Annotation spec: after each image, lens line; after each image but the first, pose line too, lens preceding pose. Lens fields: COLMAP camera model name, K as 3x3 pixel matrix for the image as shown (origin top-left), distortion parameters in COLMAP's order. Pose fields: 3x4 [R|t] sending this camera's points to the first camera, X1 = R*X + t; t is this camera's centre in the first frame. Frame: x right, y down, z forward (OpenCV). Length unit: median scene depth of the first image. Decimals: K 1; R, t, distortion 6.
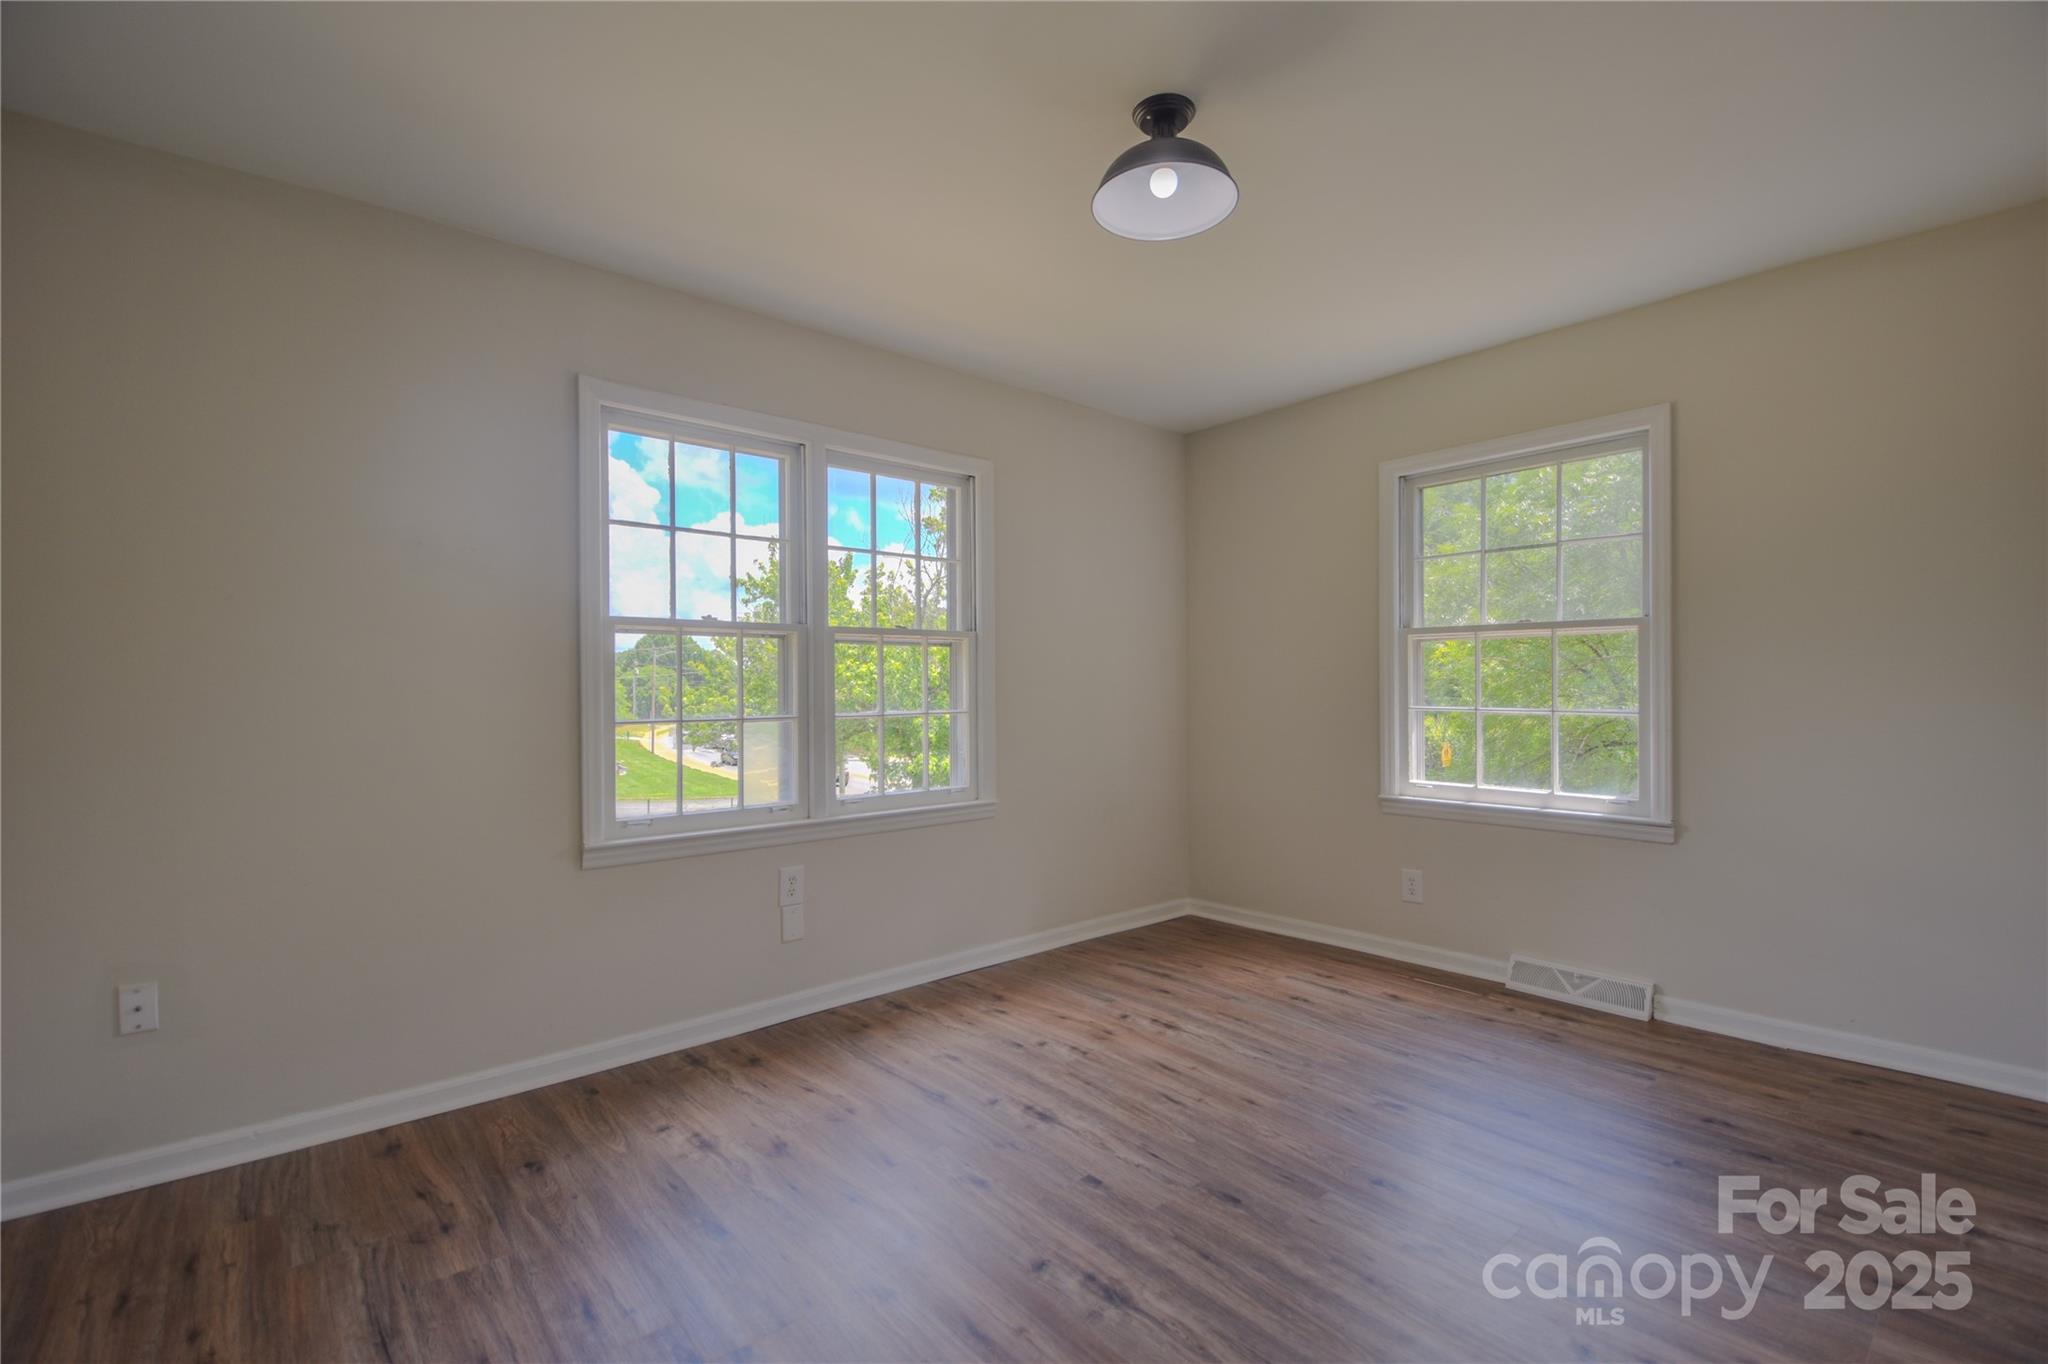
lens RADIAL K [[900.0, 0, 1045.4], [0, 900.0, 687.4], [0, 0, 1]] dist [0.003599, -0.013324]
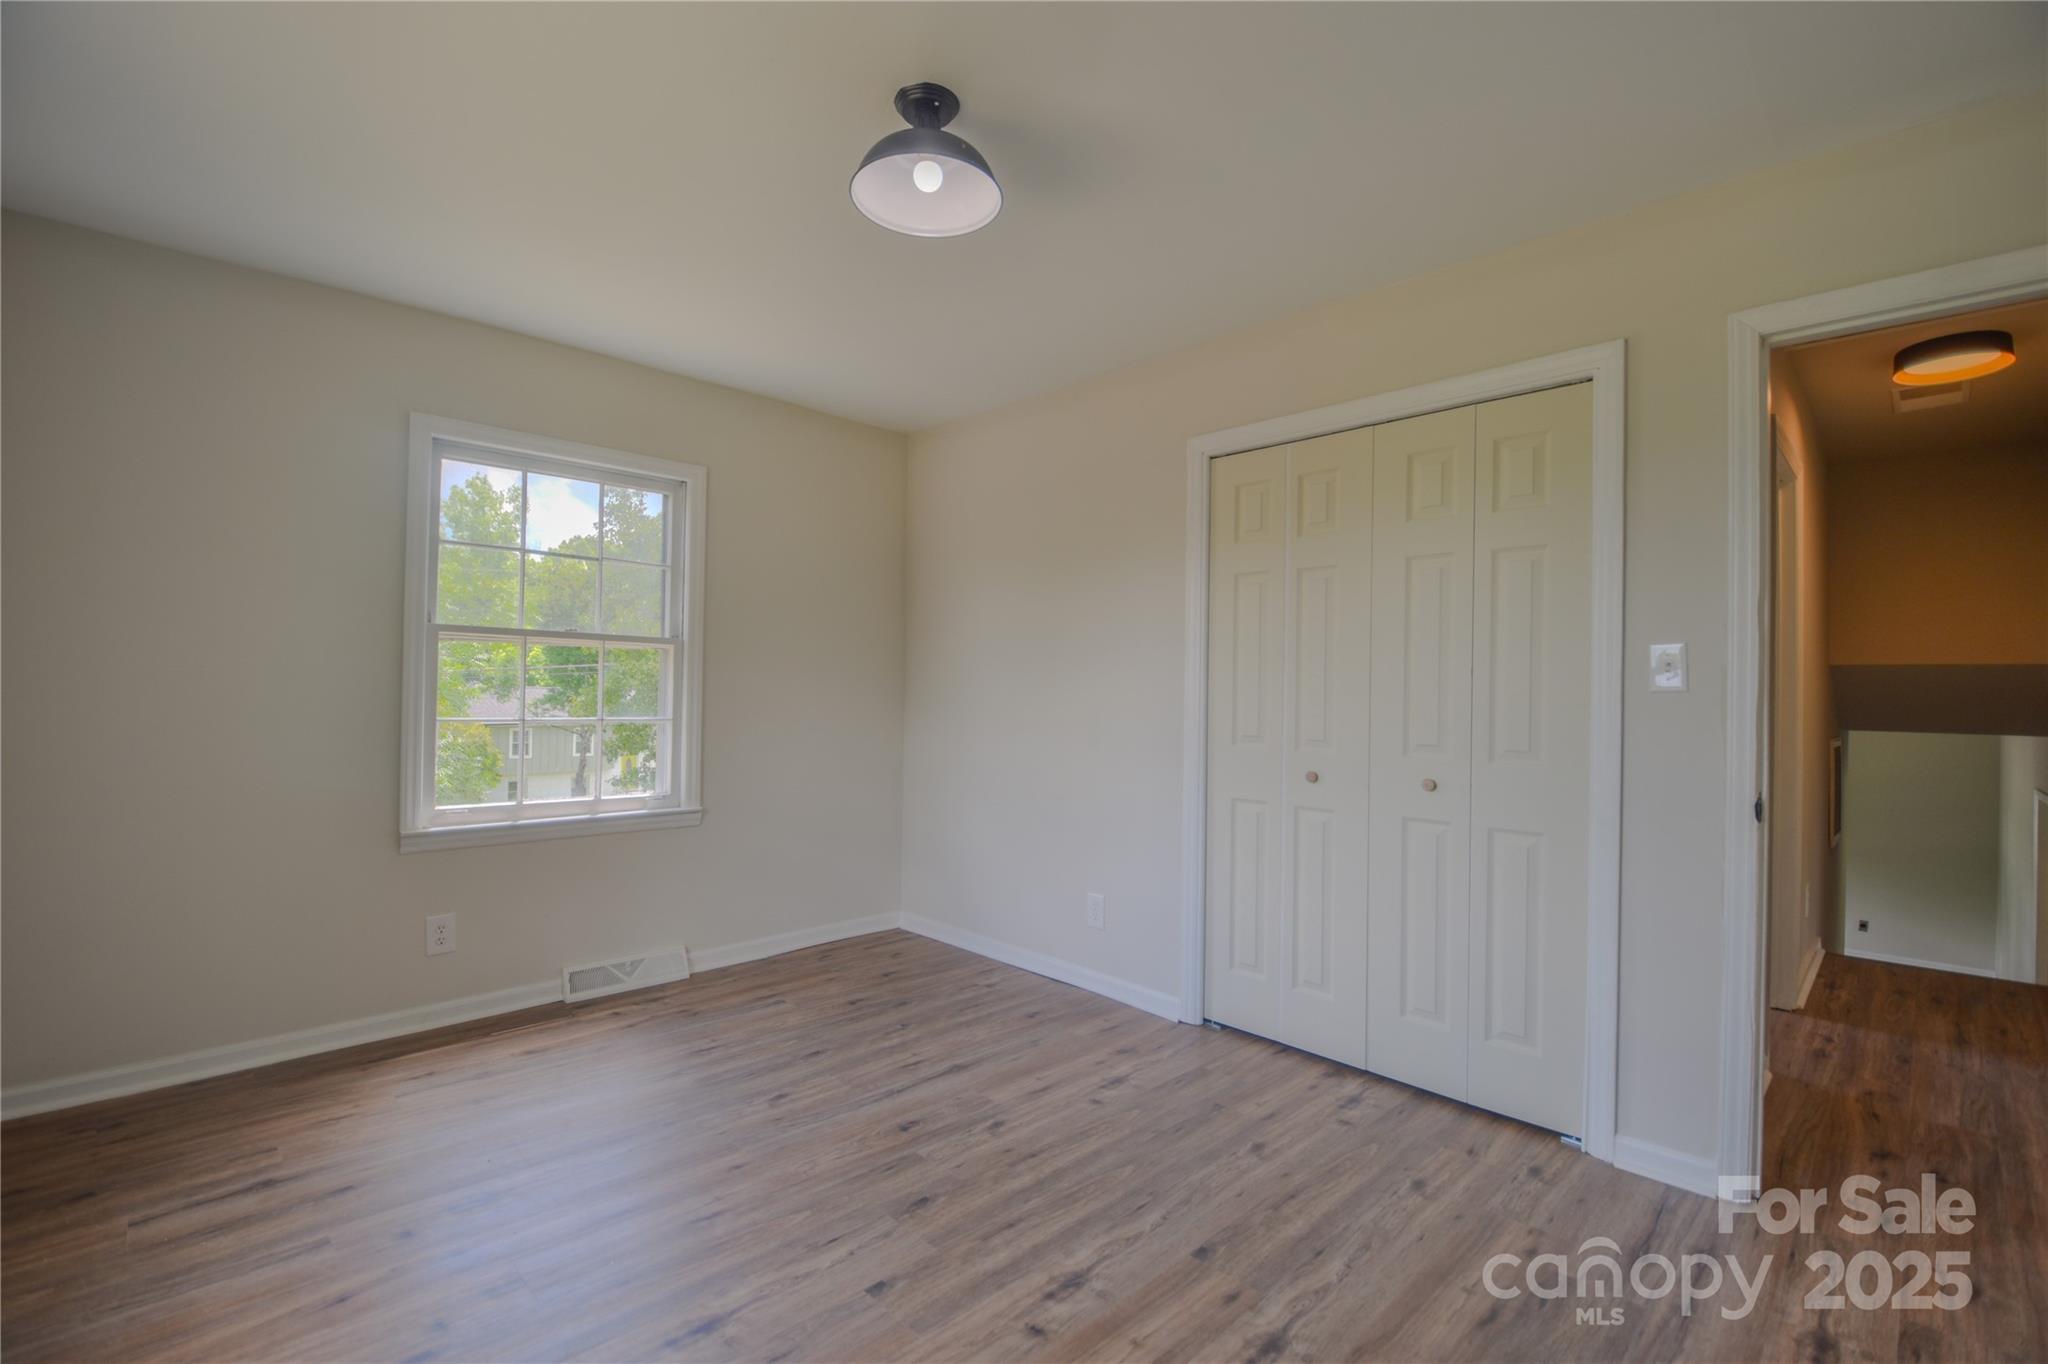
lens RADIAL K [[900.0, 0, 1006.8], [0, 900.0, 684.5], [0, 0, 1]] dist [0.003599, -0.013324]
pose [[-0.043218, 0.017183, 0.998918, -0.544161], [-0.012156, 0.999769, -0.017724, -0.001928], [-0.998992, -0.012909, -0.042999, 0.625844]]
